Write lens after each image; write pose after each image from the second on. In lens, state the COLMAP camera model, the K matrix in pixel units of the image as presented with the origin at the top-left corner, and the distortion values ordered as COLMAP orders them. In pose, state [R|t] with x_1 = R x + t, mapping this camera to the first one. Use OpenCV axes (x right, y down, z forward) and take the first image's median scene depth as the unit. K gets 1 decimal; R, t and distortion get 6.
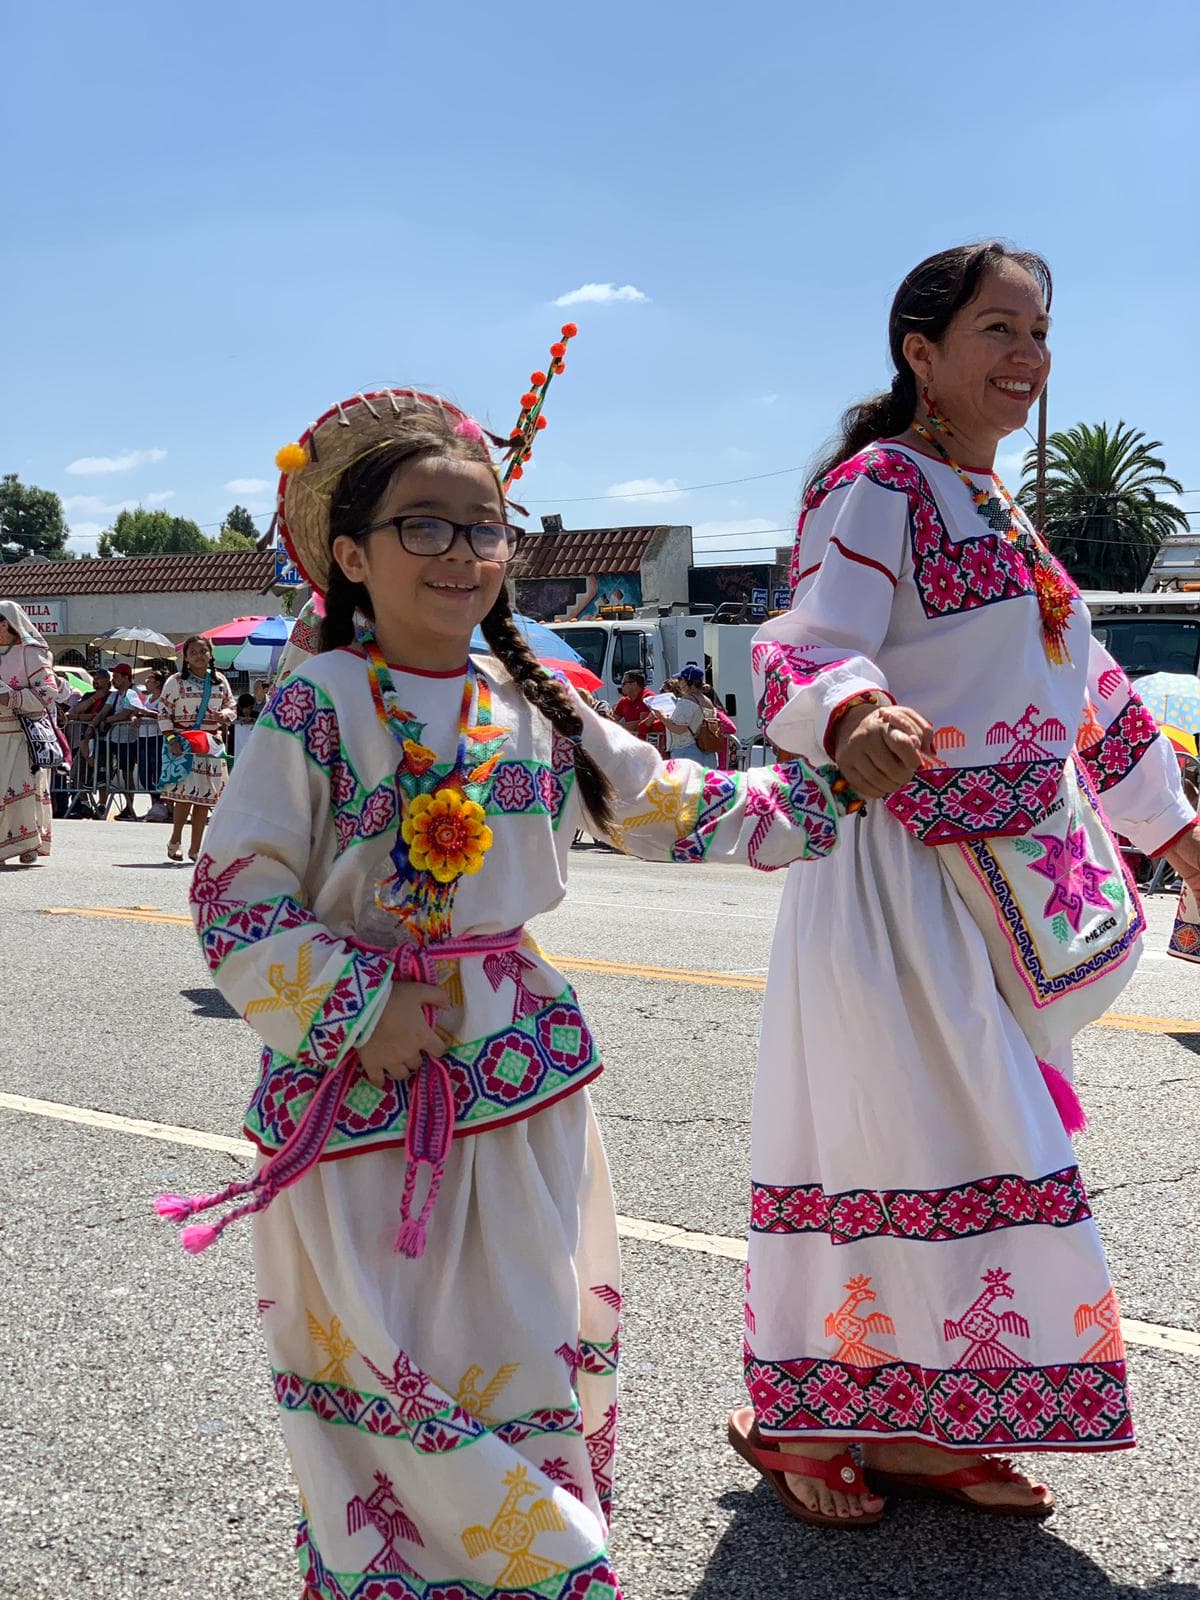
lens RADIAL K [[2304.7, 0, 600.0], [0, 2304.7, 800.0], [0, 0, 1]] dist [0.133523, -0.483883]
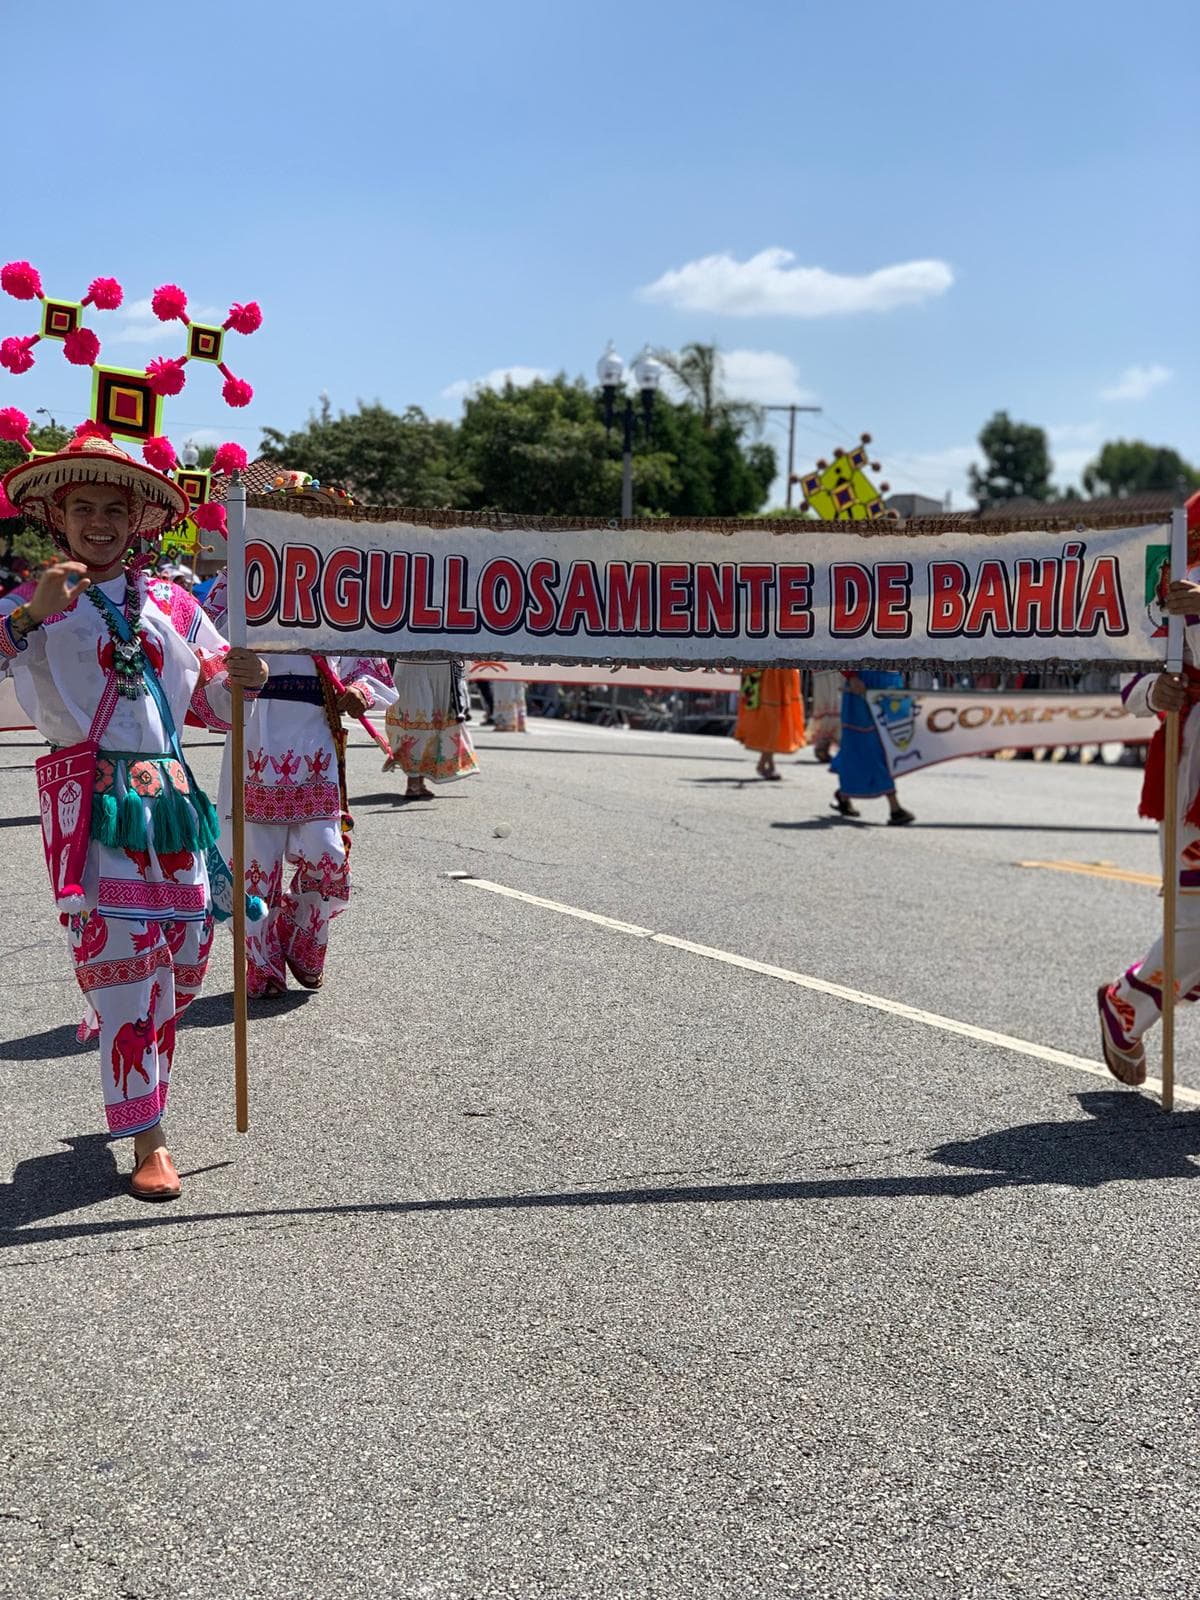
lens RADIAL K [[2304.7, 0, 600.0], [0, 2304.7, 800.0], [0, 0, 1]] dist [0.133523, -0.483883]
pose [[0.914229, 0.025672, -0.404384, 0.064115], [-0.011104, 0.999203, 0.038330, -0.046796], [0.405046, -0.030553, 0.913786, -0.245549]]
